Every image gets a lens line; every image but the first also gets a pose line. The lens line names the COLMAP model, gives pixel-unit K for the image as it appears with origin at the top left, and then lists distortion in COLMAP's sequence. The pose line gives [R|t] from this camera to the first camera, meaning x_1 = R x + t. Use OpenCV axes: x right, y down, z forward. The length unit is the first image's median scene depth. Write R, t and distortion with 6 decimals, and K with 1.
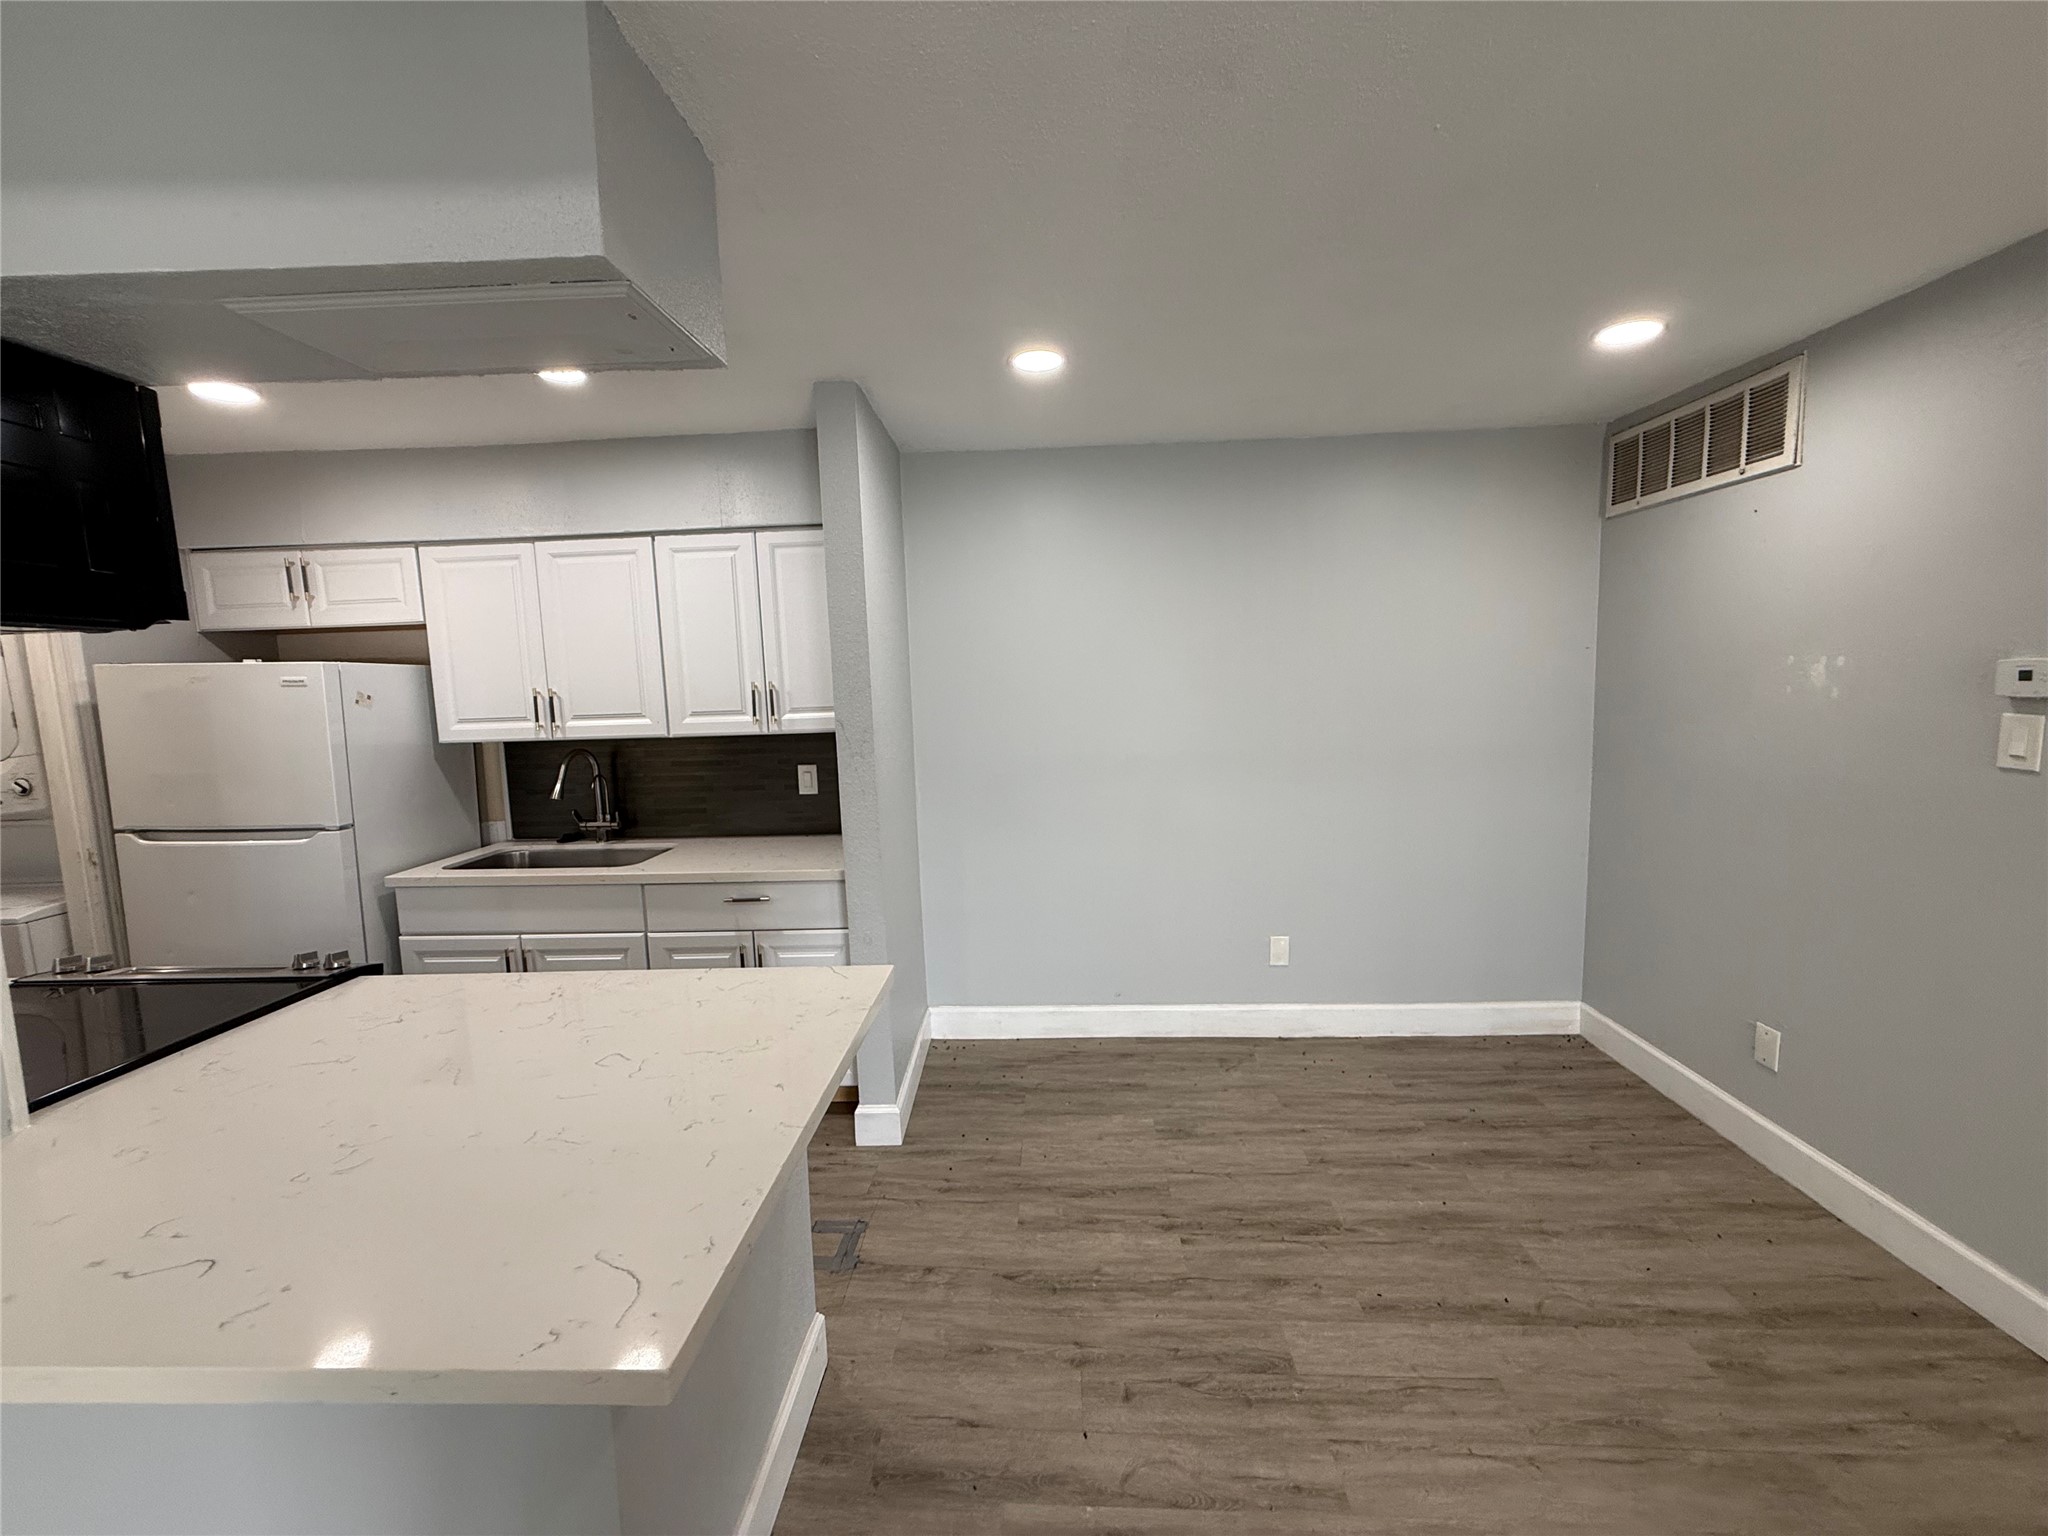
lens RADIAL K [[820.0, 0, 1018.5], [0, 820.0, 767.4], [0, 0, 1]] dist [0.000743, -0.000099]
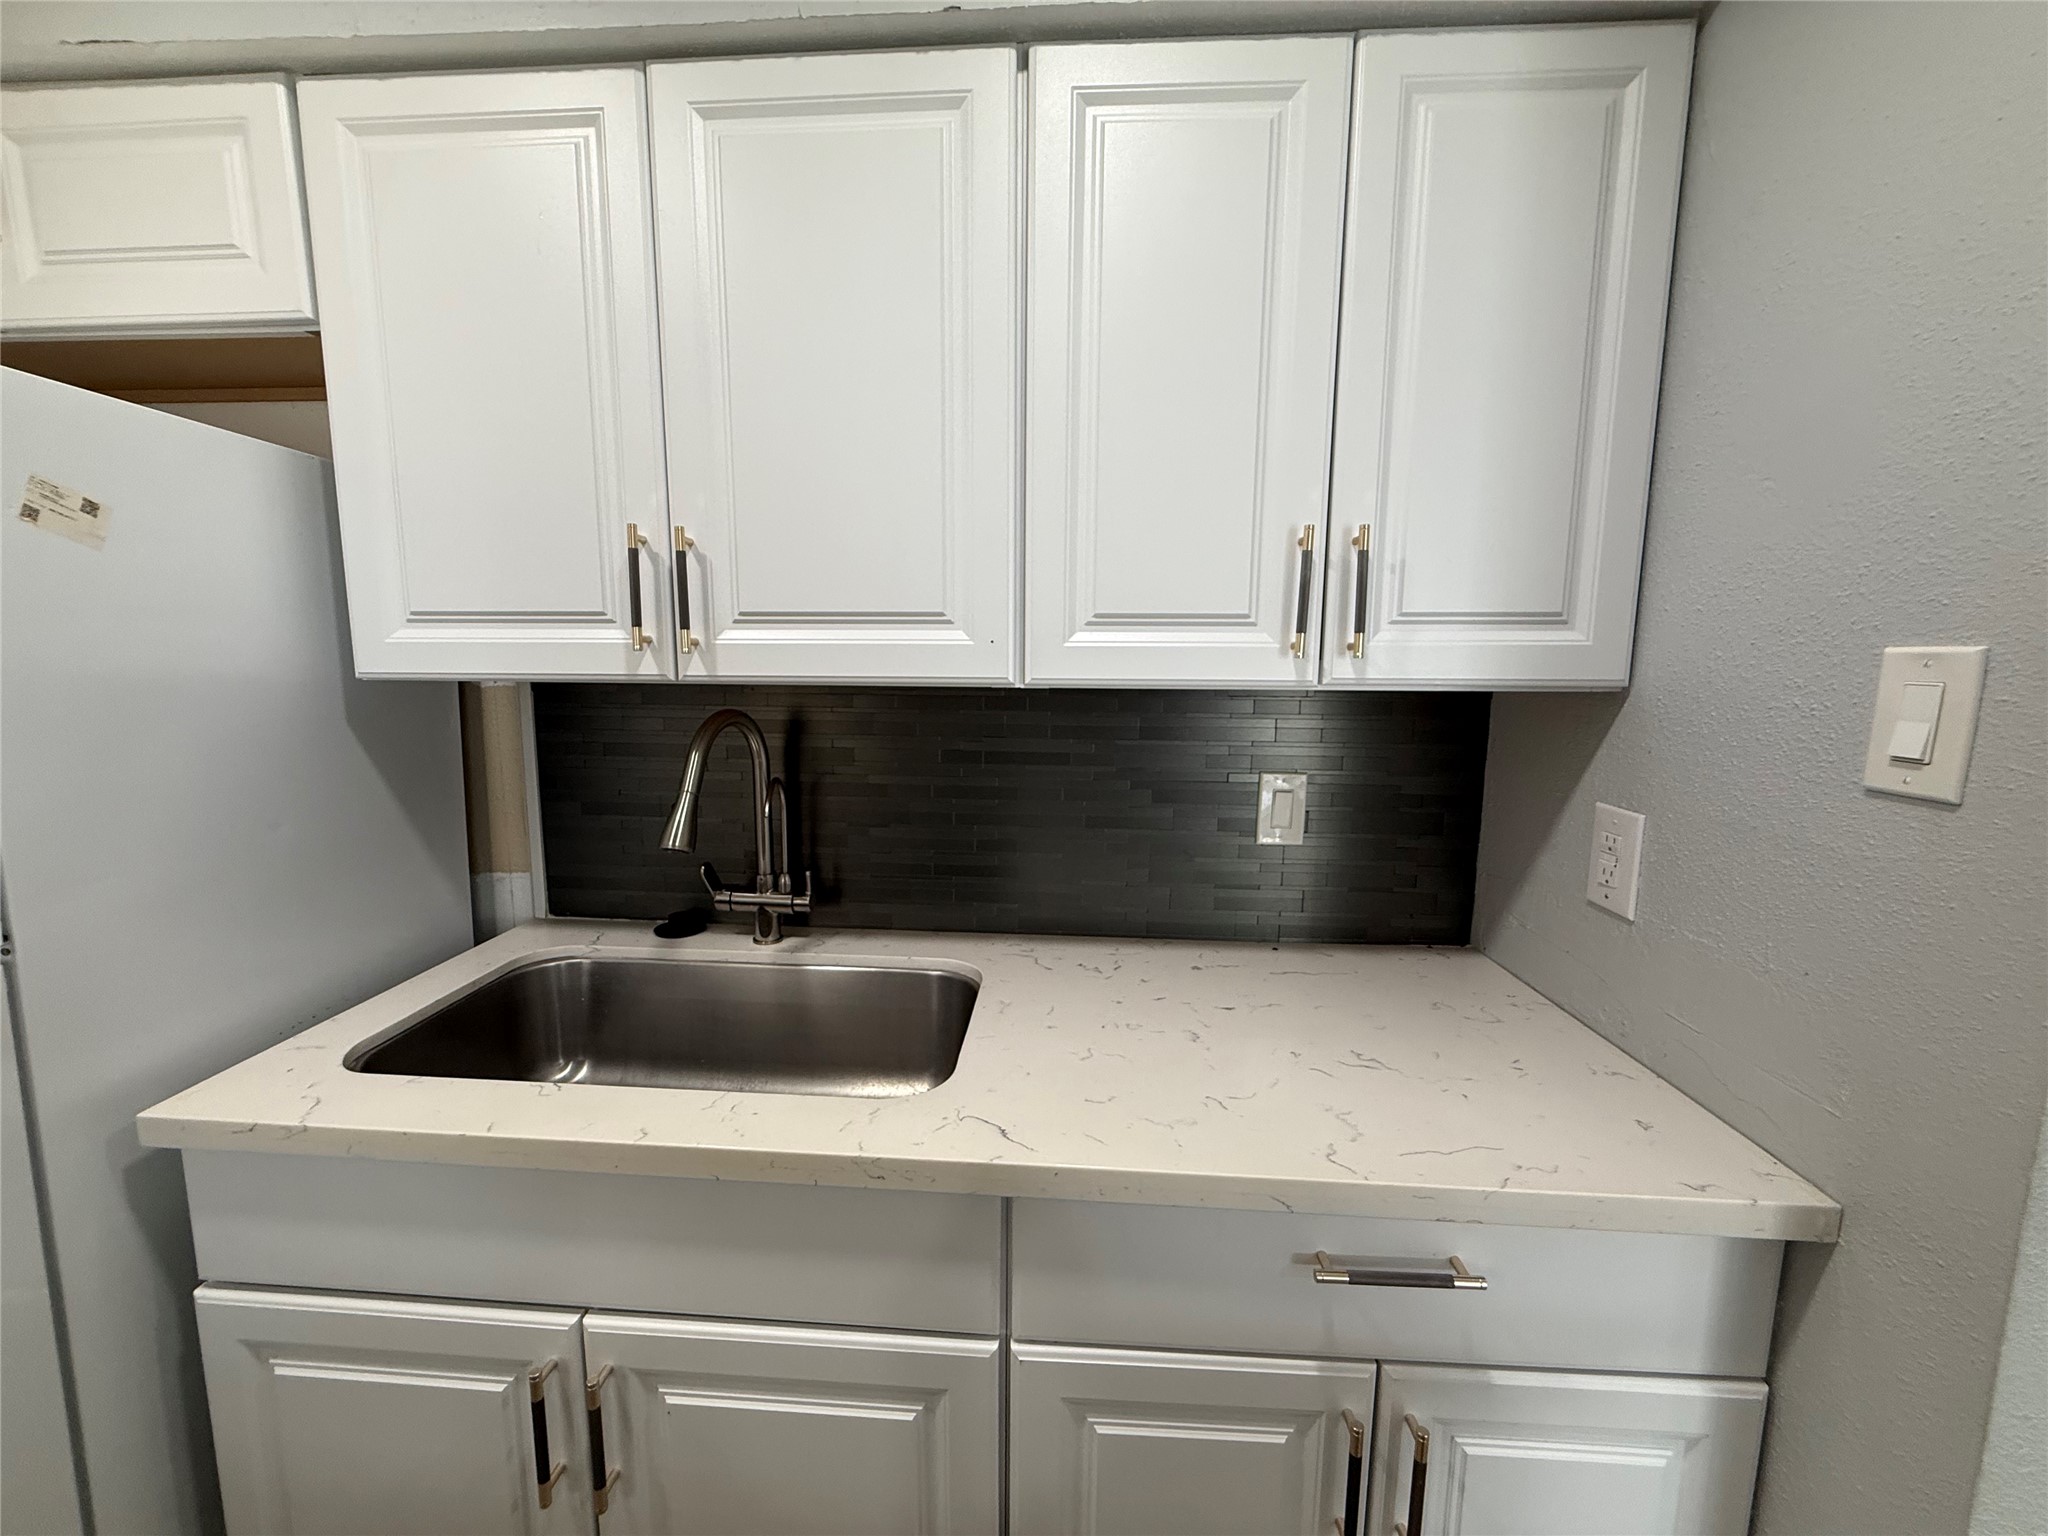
lens RADIAL K [[820.0, 0, 1018.5], [0, 820.0, 767.4], [0, 0, 1]] dist [0.000743, -0.000099]
pose [[0.999057, 0.042138, -0.010442, -0.419361], [-0.041804, 0.998662, 0.030429, -0.013612], [0.011711, -0.029964, 0.999482, 0.655076]]
